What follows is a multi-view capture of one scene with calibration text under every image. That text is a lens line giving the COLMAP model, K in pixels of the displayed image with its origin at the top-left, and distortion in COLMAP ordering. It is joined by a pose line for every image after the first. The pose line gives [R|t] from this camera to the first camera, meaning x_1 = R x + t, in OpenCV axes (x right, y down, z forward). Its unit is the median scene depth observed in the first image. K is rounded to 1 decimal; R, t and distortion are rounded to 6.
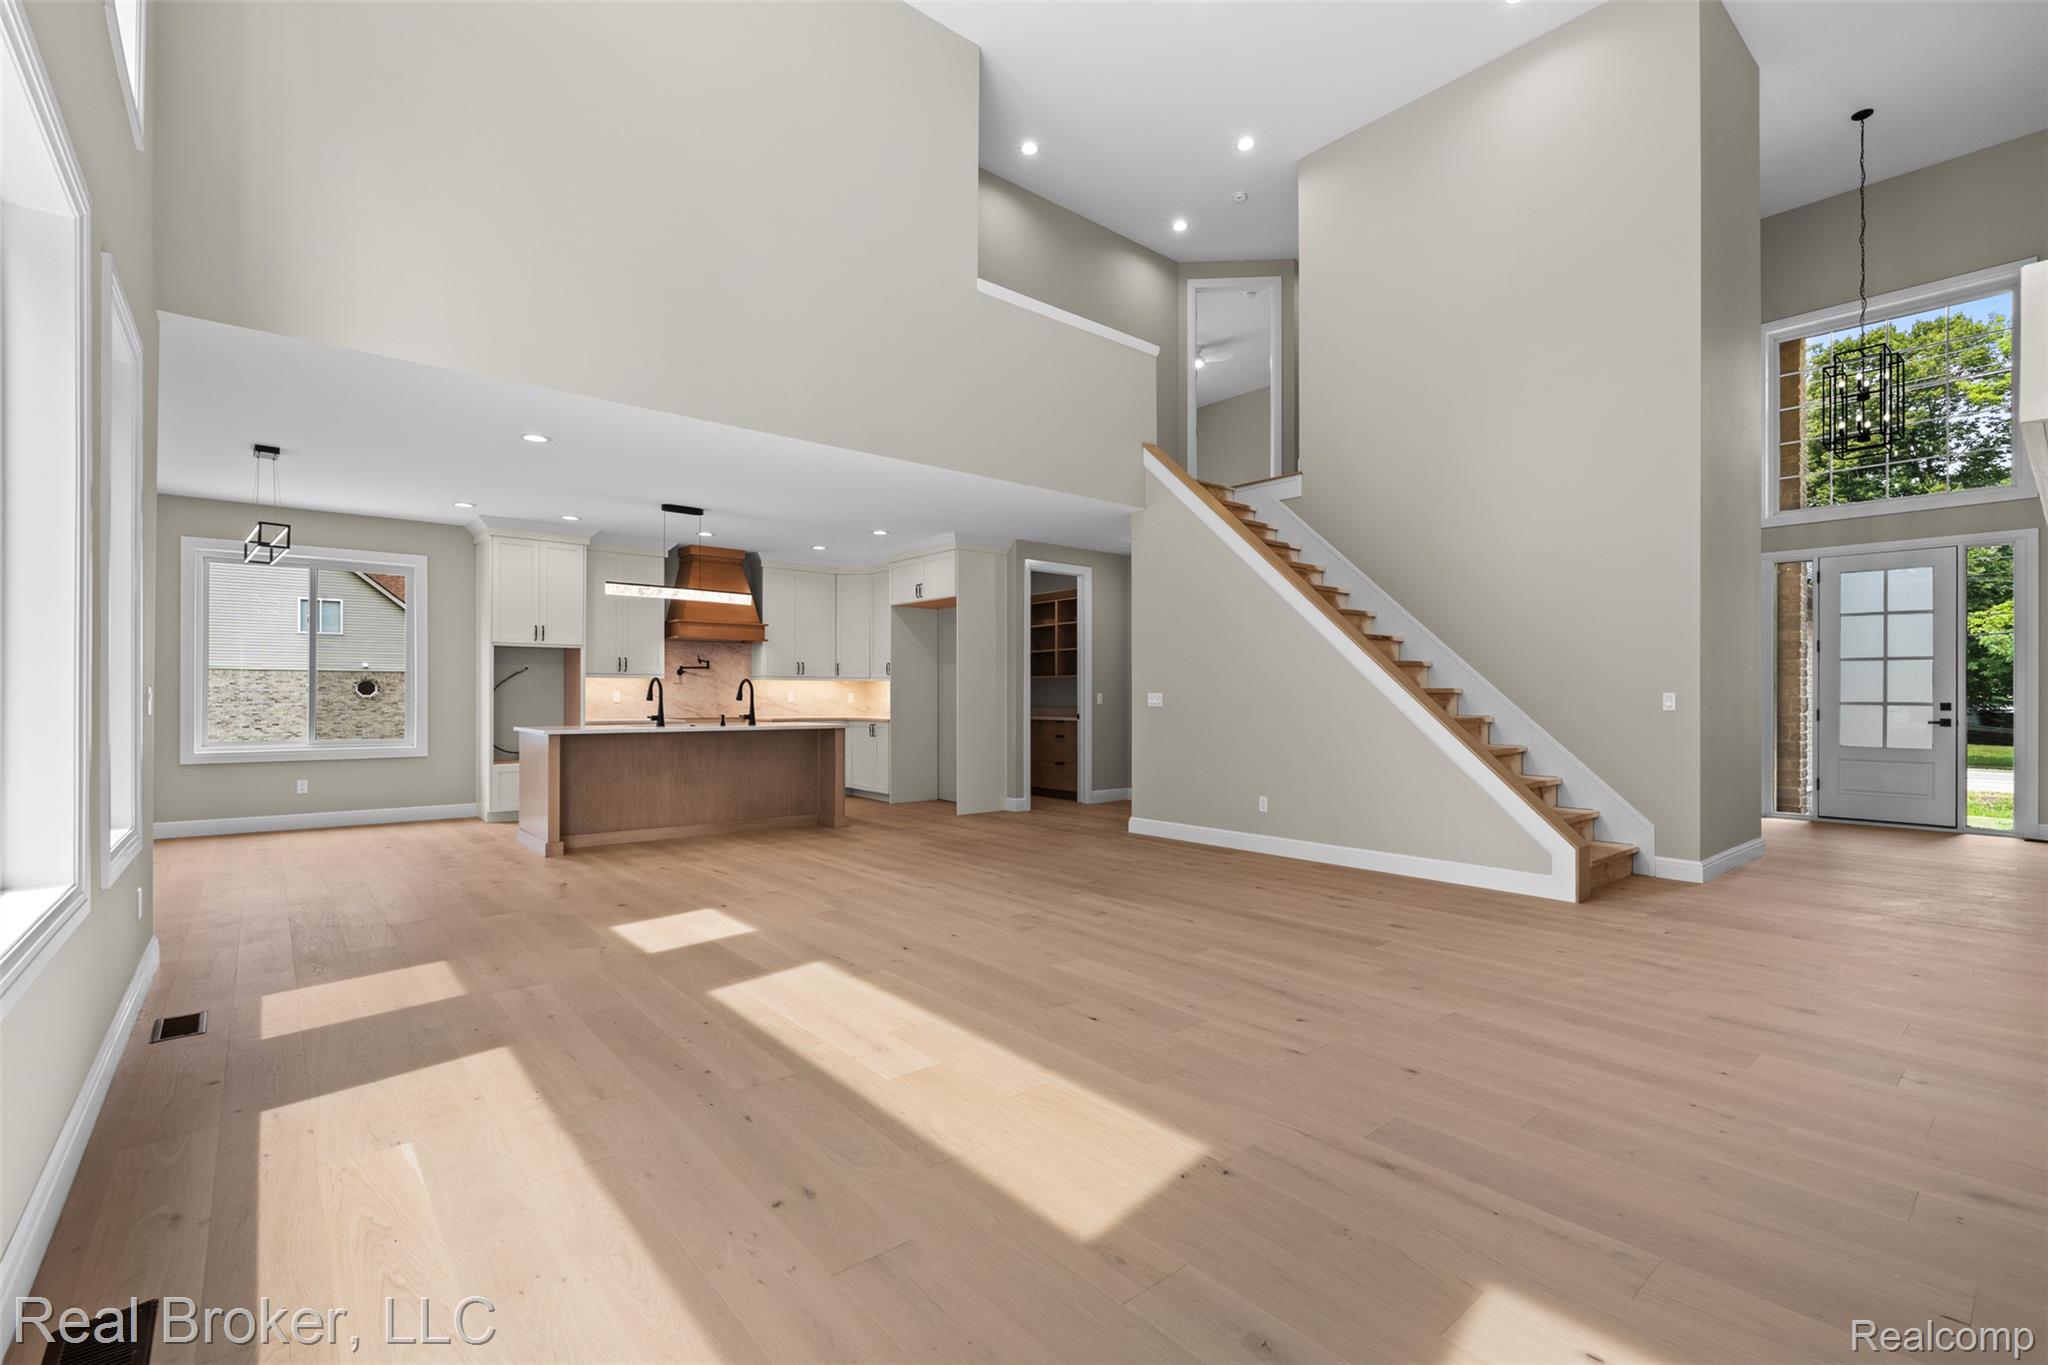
lens RADIAL K [[941.5, 0, 1028.5], [0, 941.5, 695.9], [0, 0, 1]] dist [-0.000409, -0.000170]
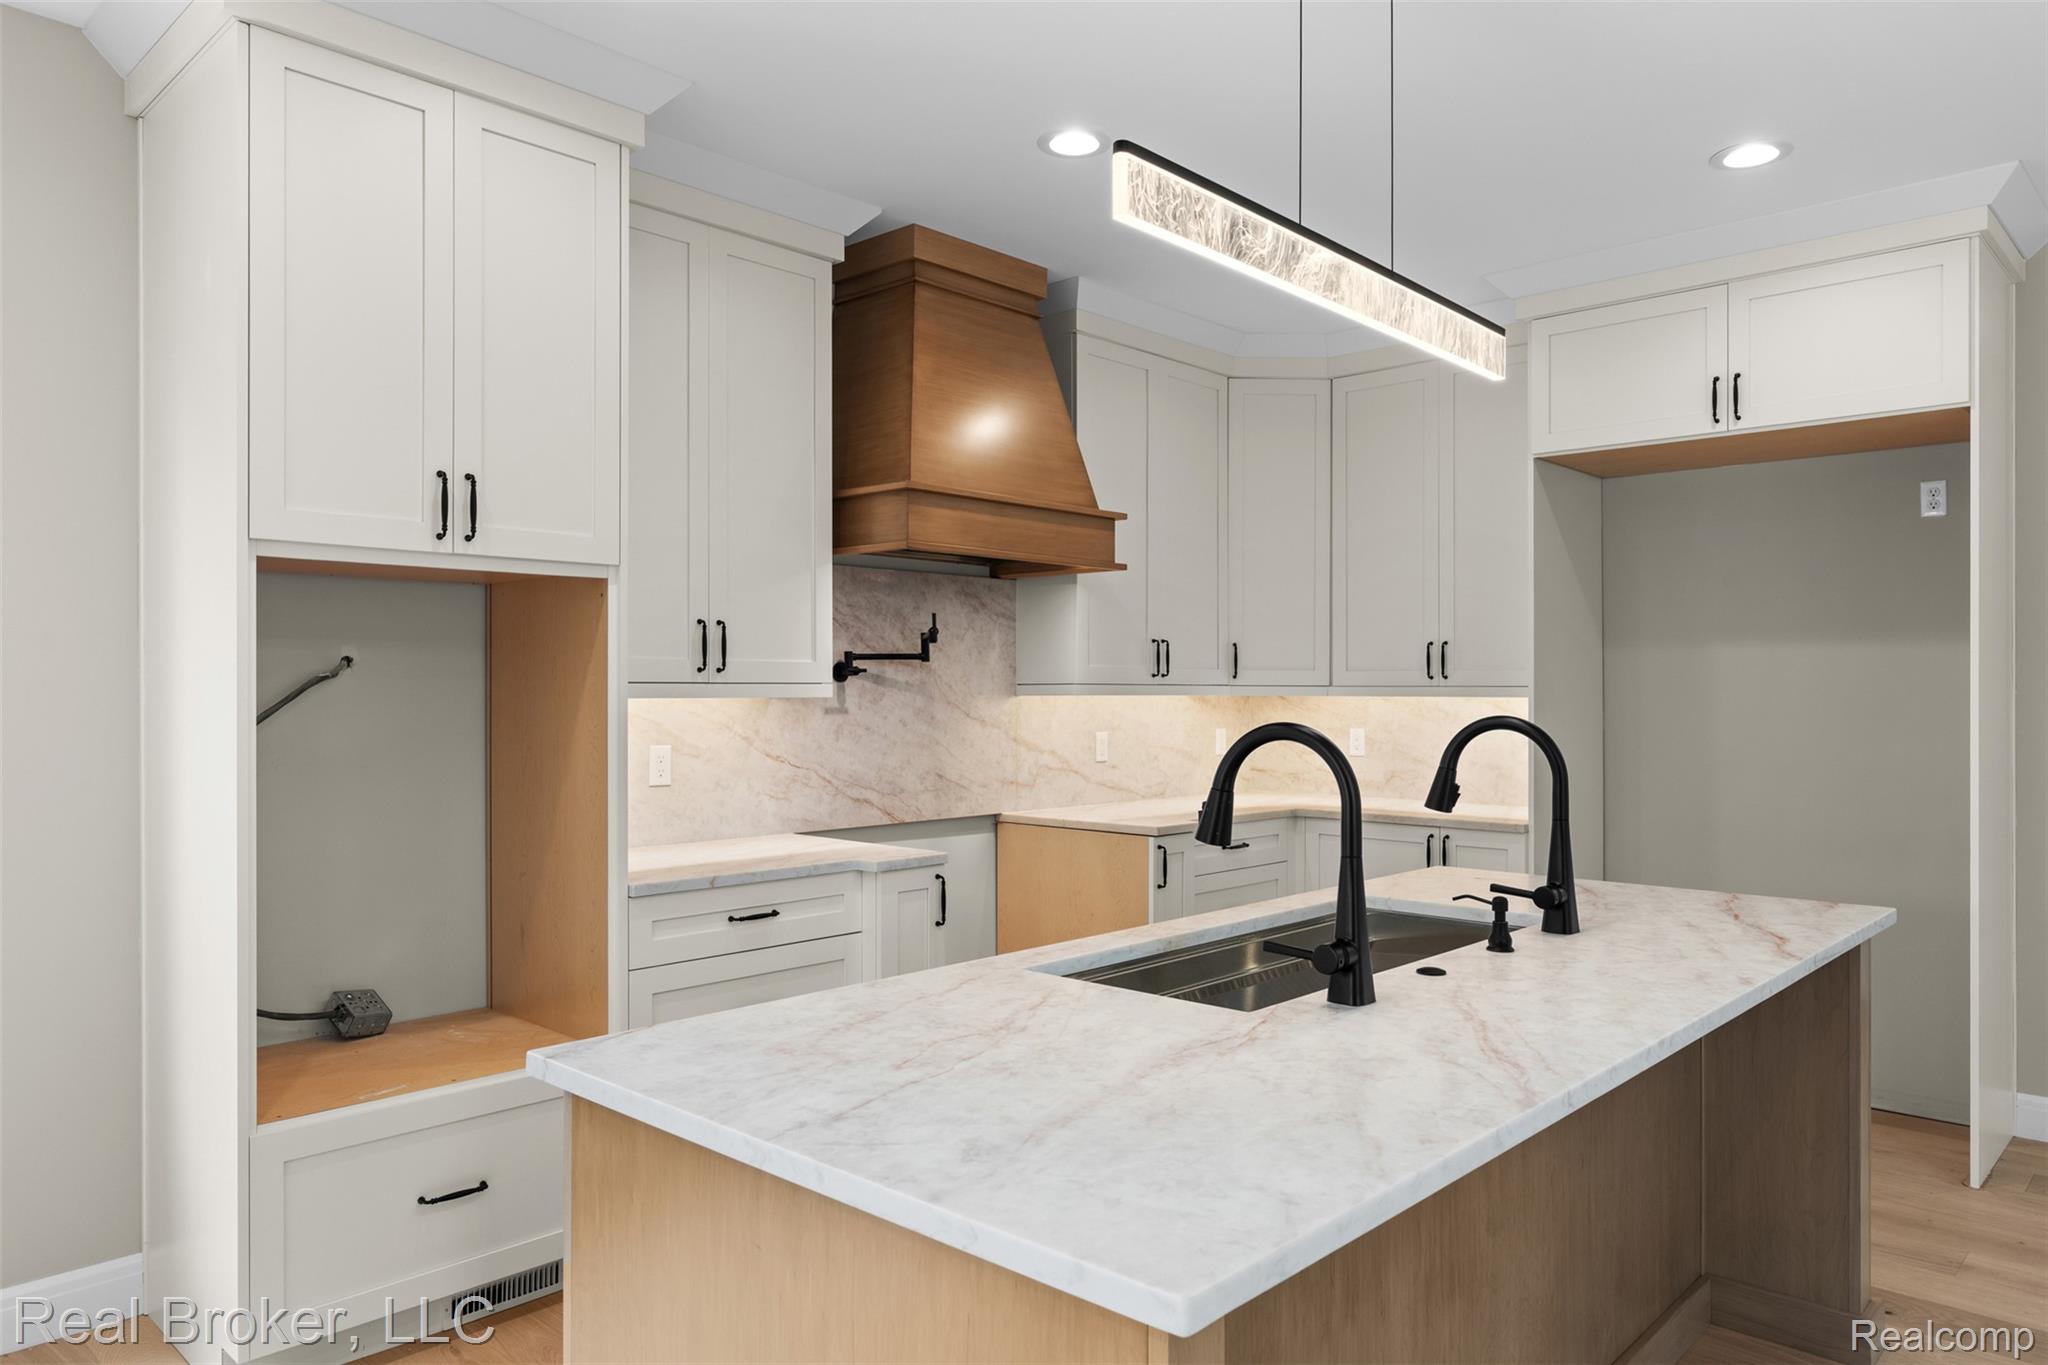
lens RADIAL K [[1370.0, 0, 1033.0], [0, 1370.0, 695.5], [0, 0, 1]] dist [-0.006033, -0.001258]
pose [[0.990995, -0.003668, 0.133847, -0.382659], [0.003102, 0.999985, 0.004439, -0.020408], [-0.133862, -0.003984, 0.990992, 0.590964]]
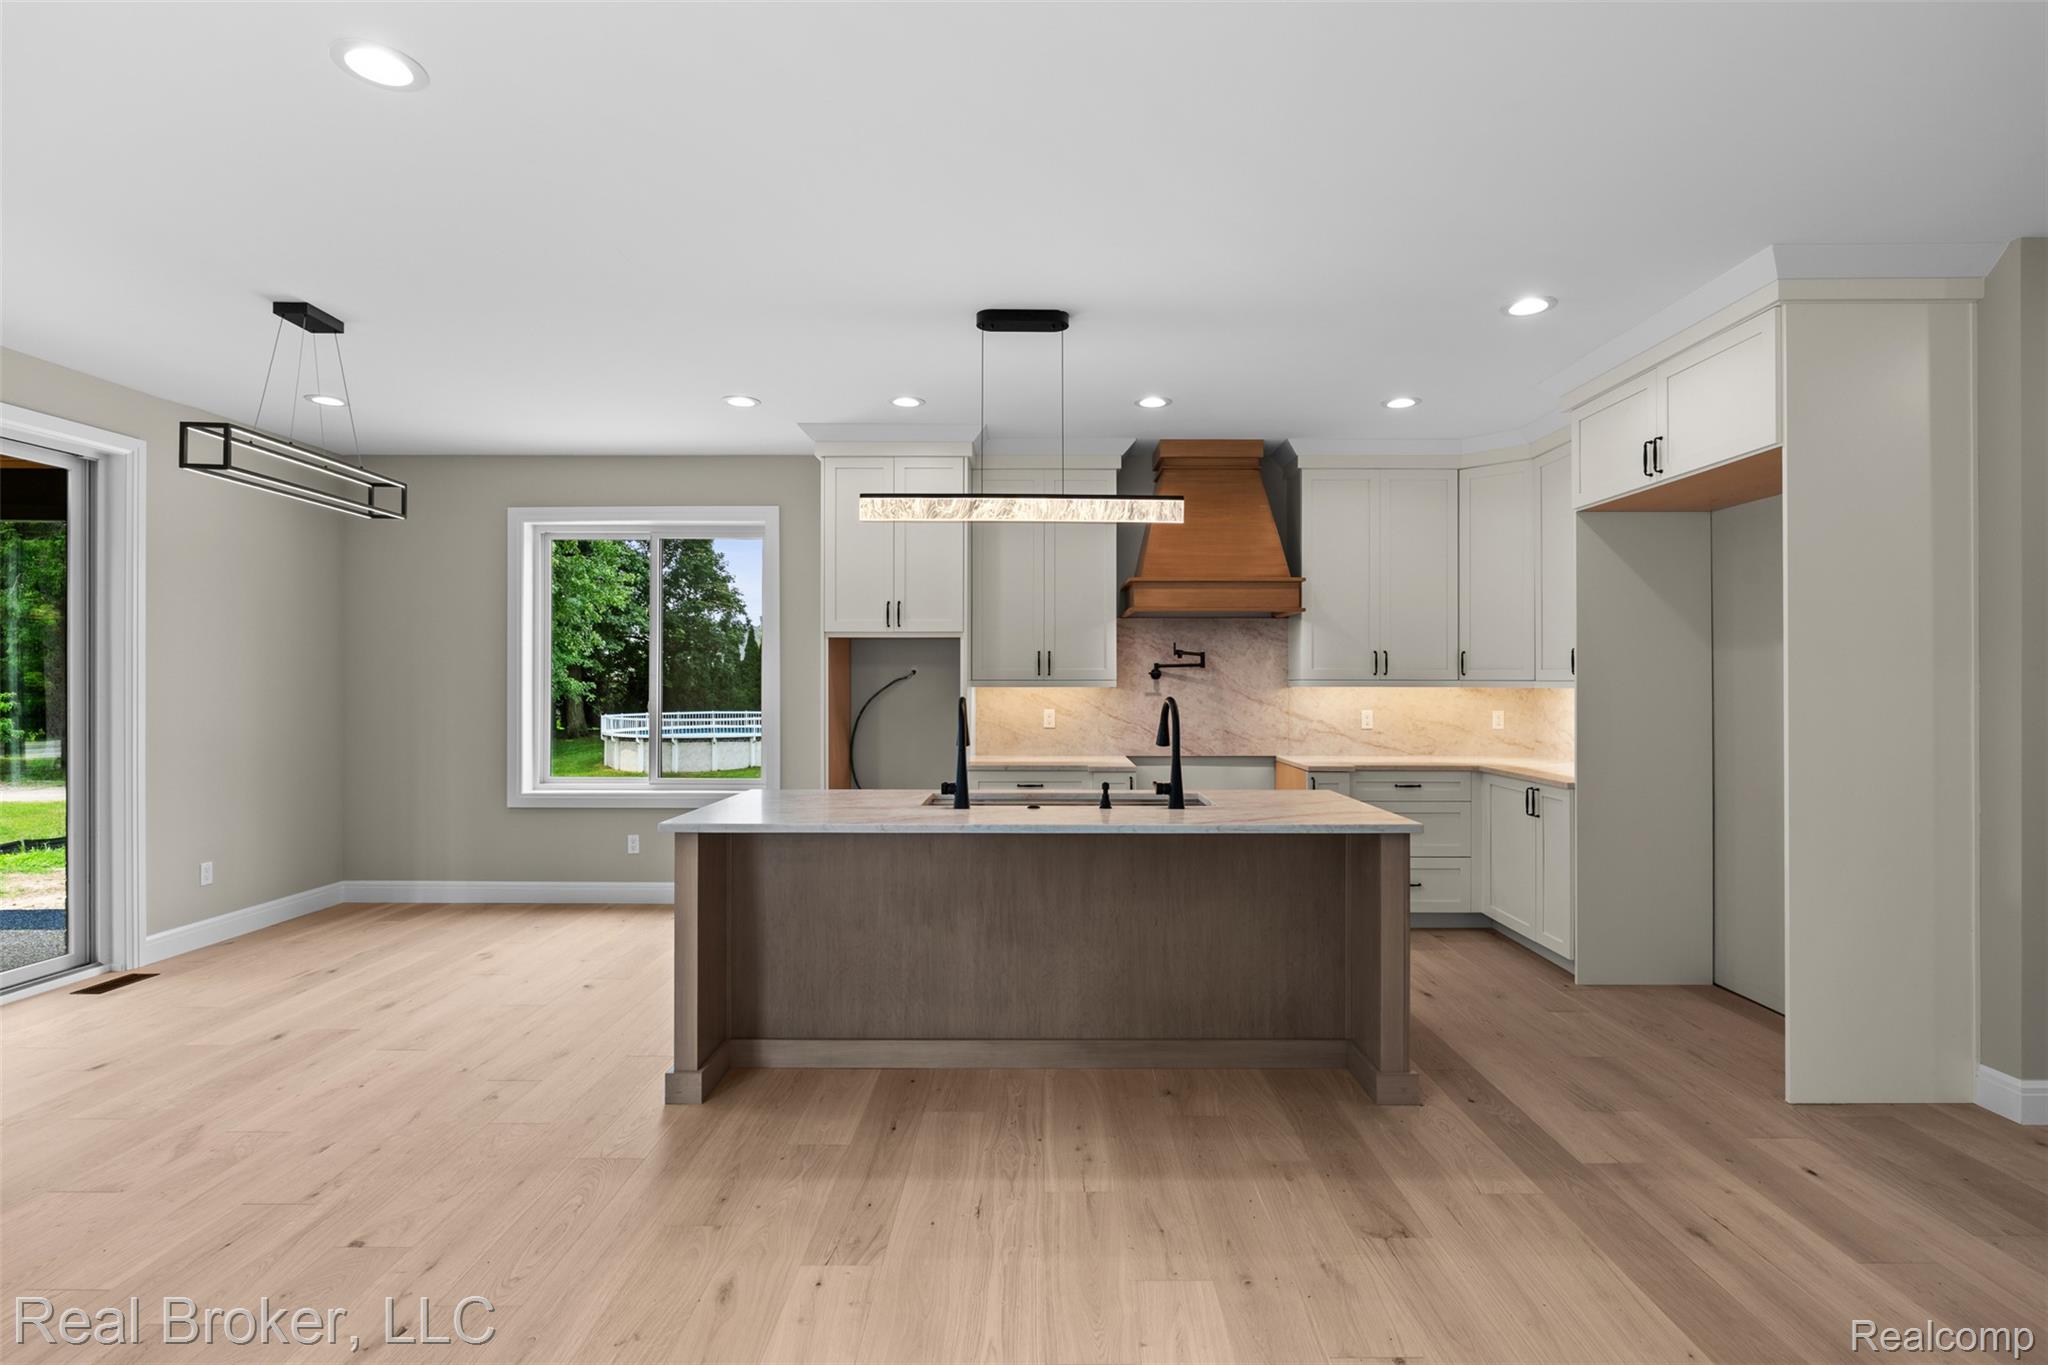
lens RADIAL K [[982.0, 0, 1024.0], [0, 982.0, 682.5], [0, 0, 1]] dist [-0.006730, -0.000350]
pose [[0.764139, -0.003753, -0.645040, -0.054470], [0.002547, 0.999993, -0.002801, -0.019483], [0.645046, 0.000497, 0.764143, 0.521708]]
